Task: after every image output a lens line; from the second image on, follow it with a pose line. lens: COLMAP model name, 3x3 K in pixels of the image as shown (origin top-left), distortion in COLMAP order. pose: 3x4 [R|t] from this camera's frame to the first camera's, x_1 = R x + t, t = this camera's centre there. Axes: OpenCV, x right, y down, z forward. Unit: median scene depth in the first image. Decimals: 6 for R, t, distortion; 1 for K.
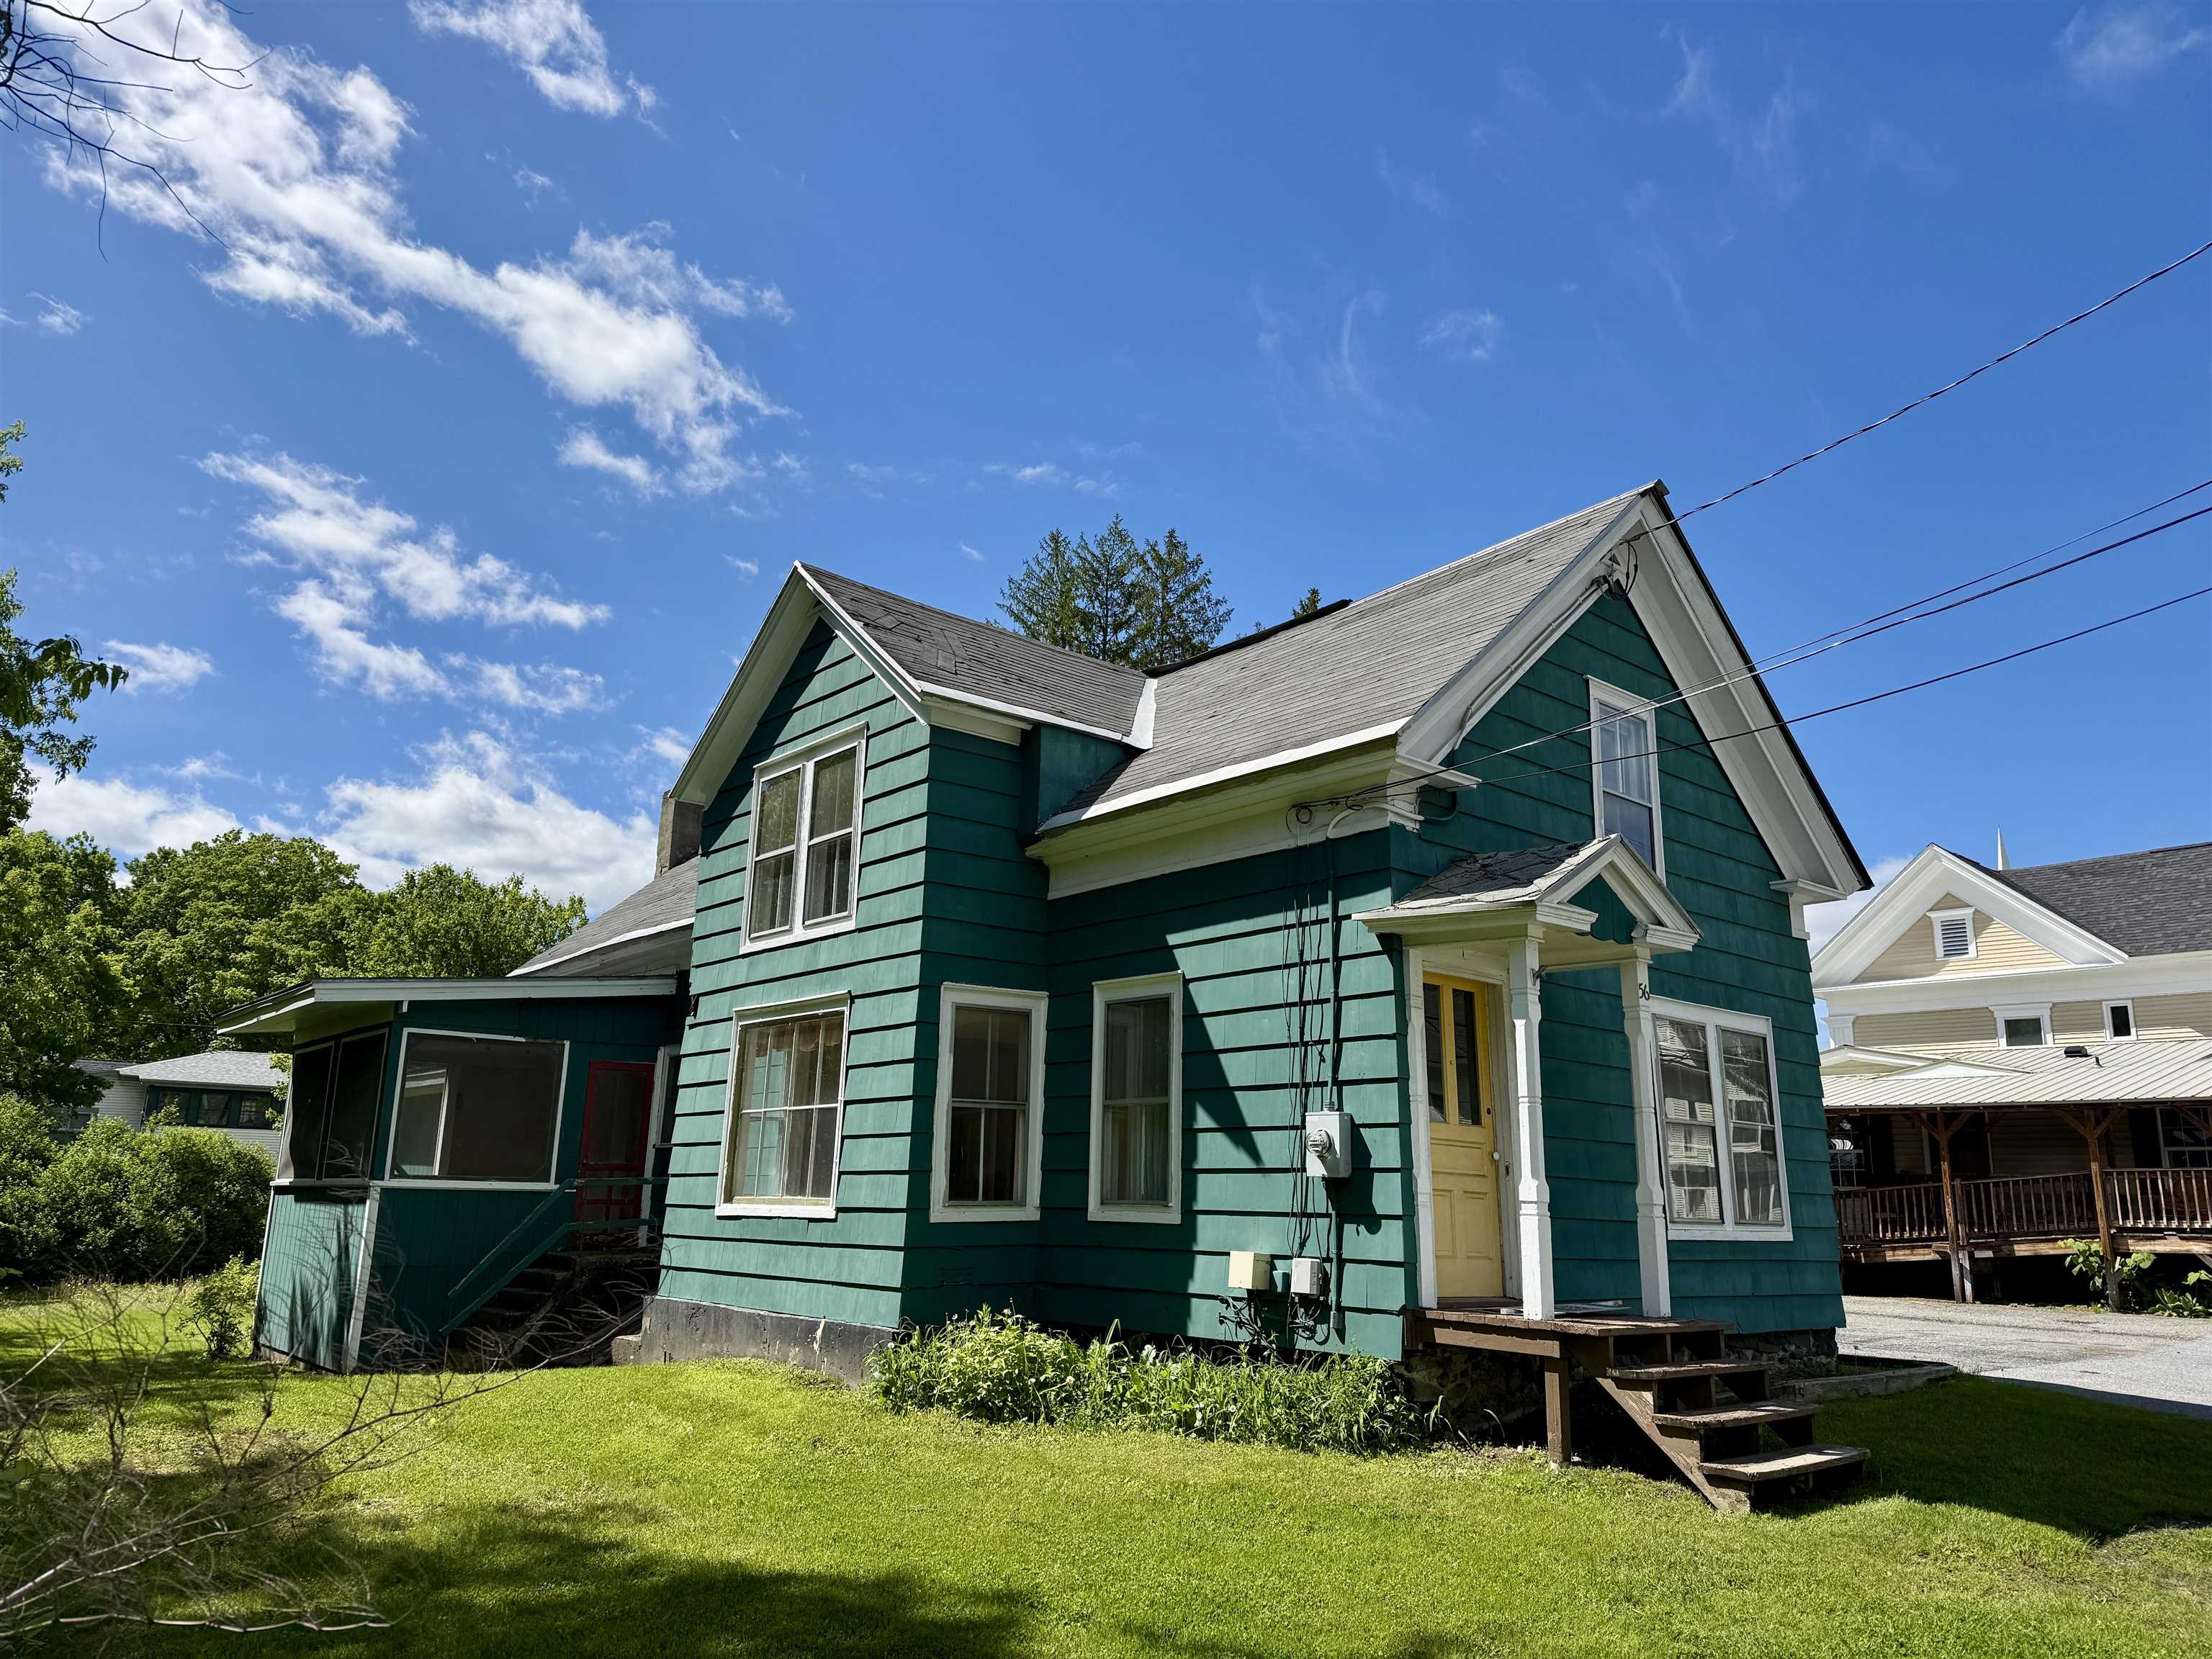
lens RADIAL K [[1531.6, 0, 1106.0], [0, 1531.6, 829.5], [0, 0, 1]] dist [-0.003790, -0.005198]
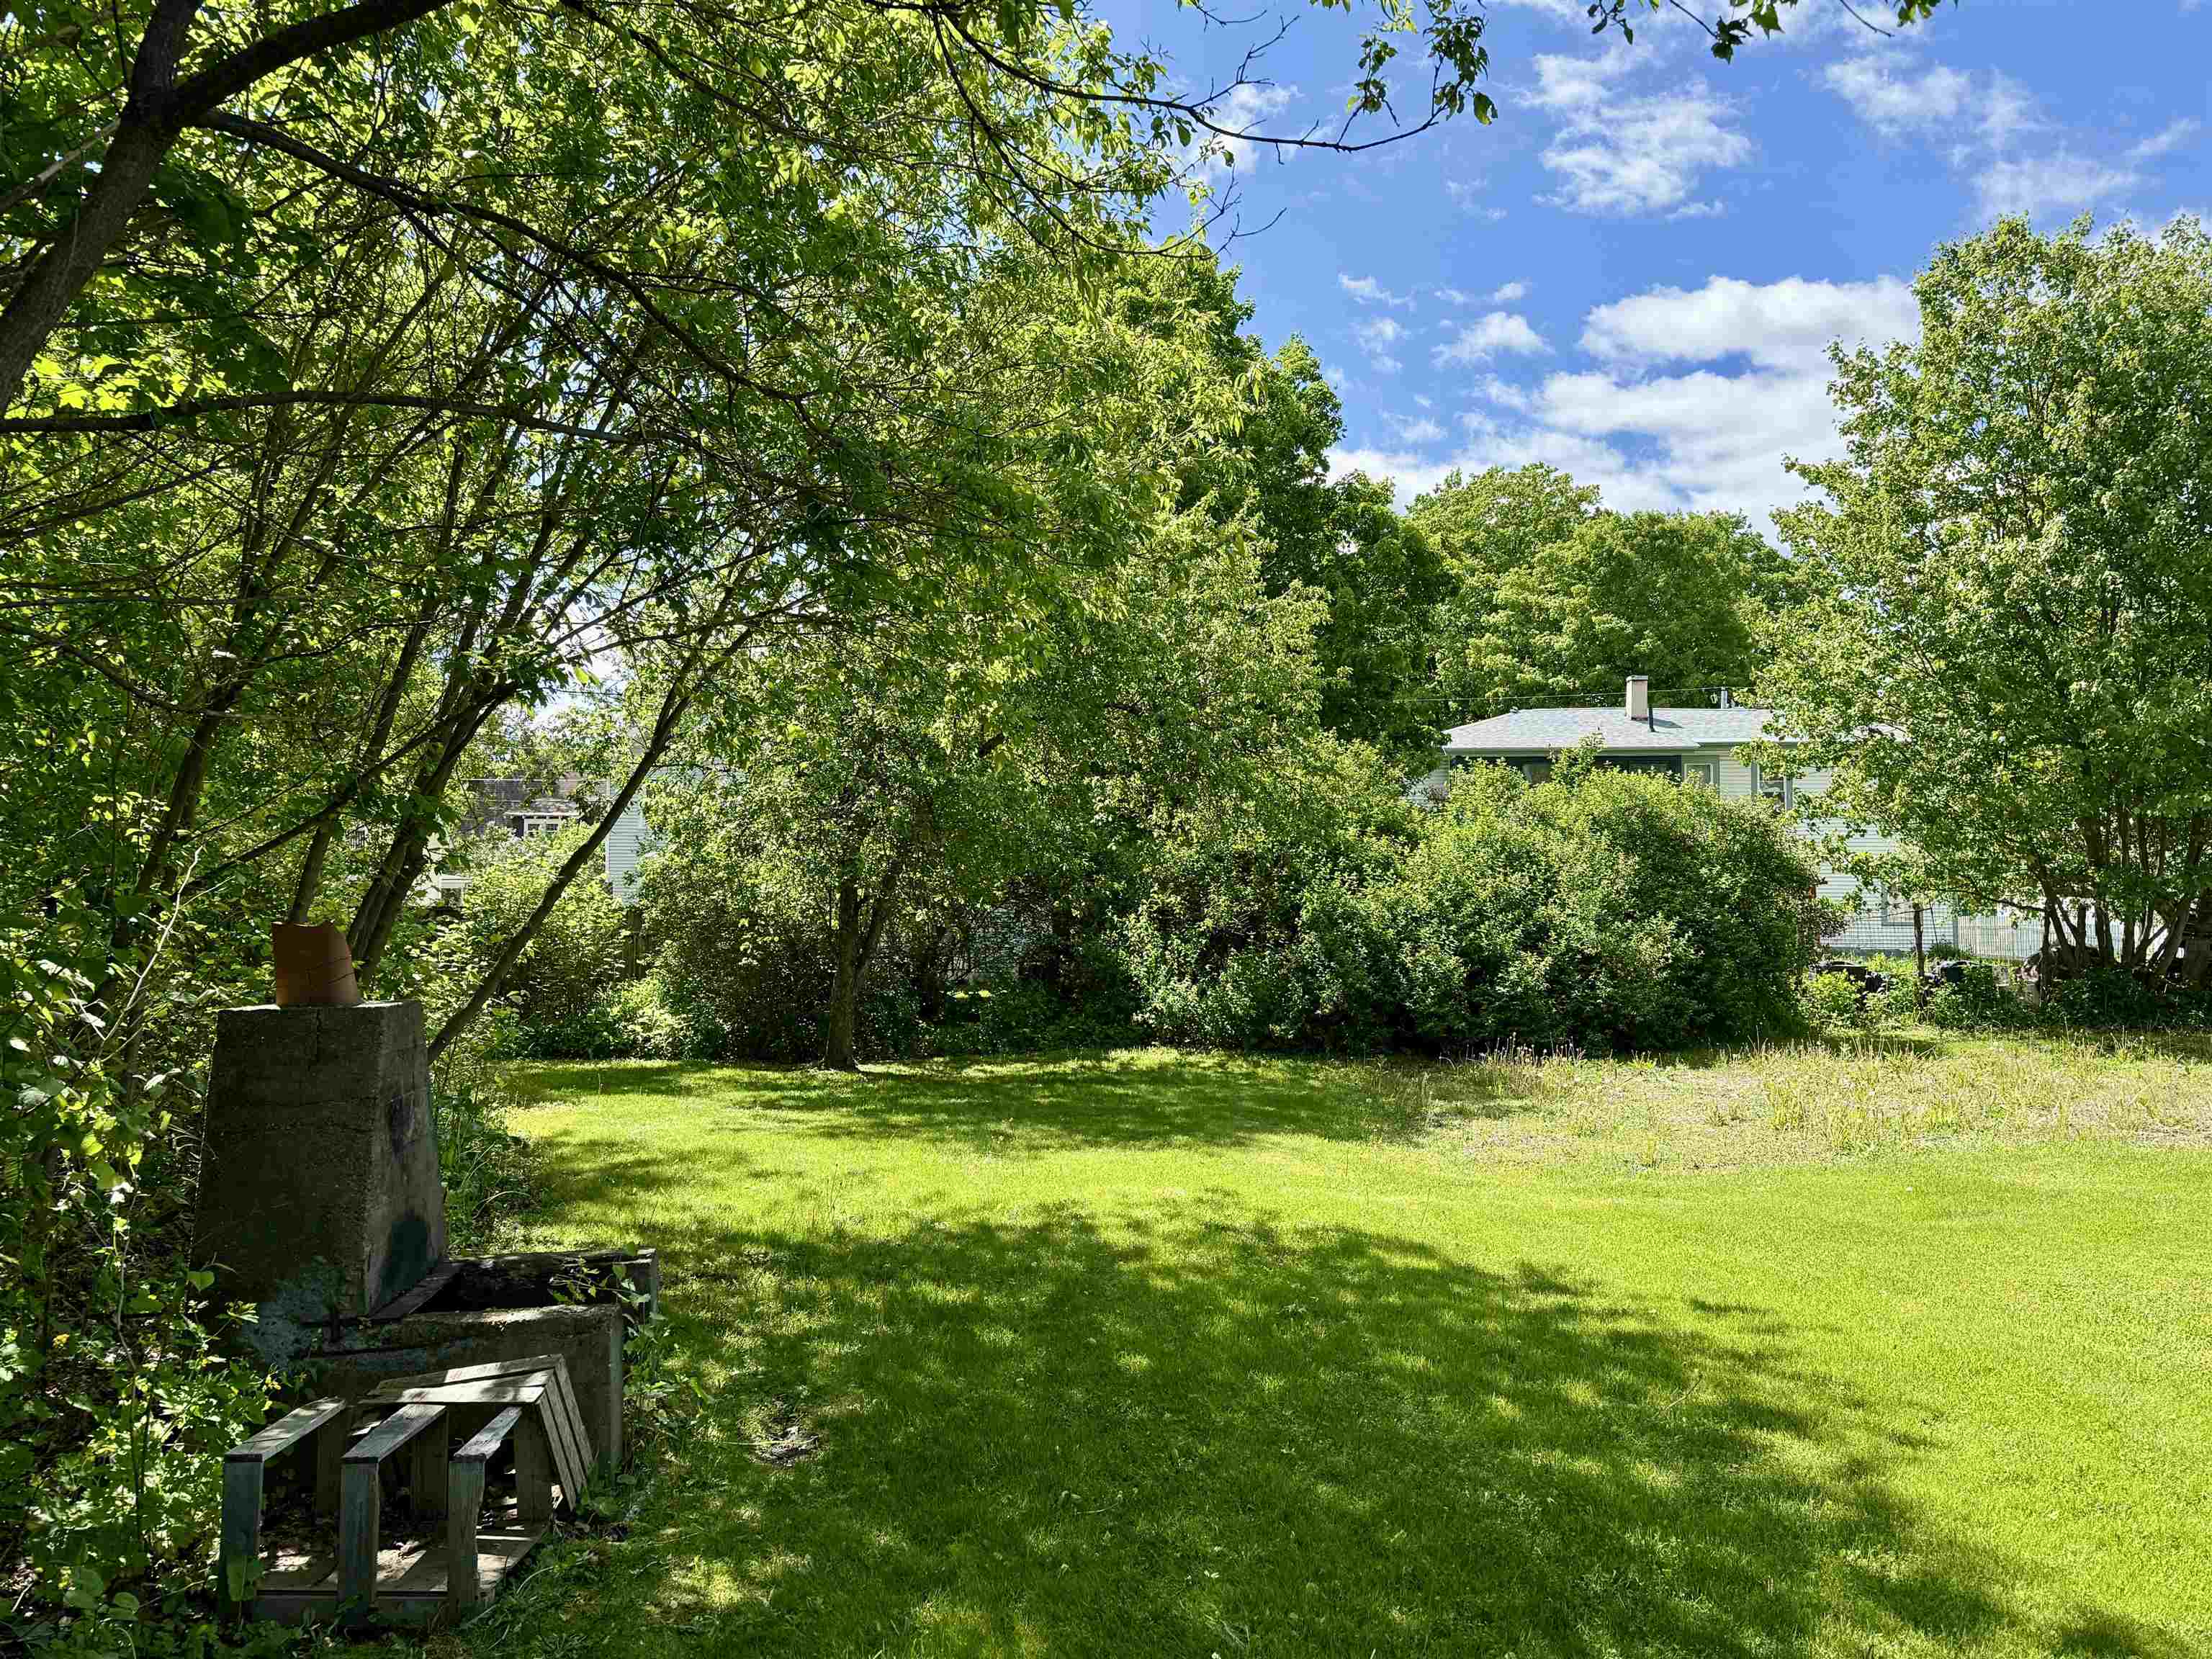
lens RADIAL K [[1787.0, 0, 1102.8], [0, 1787.0, 833.7], [0, 0, 1]] dist [0.143305, -0.239474]
pose [[0.758977, -0.047540, -0.649380, -0.116273], [0.172383, 0.976414, 0.129995, 0.036332], [0.627884, -0.210606, 0.749271, 0.143377]]
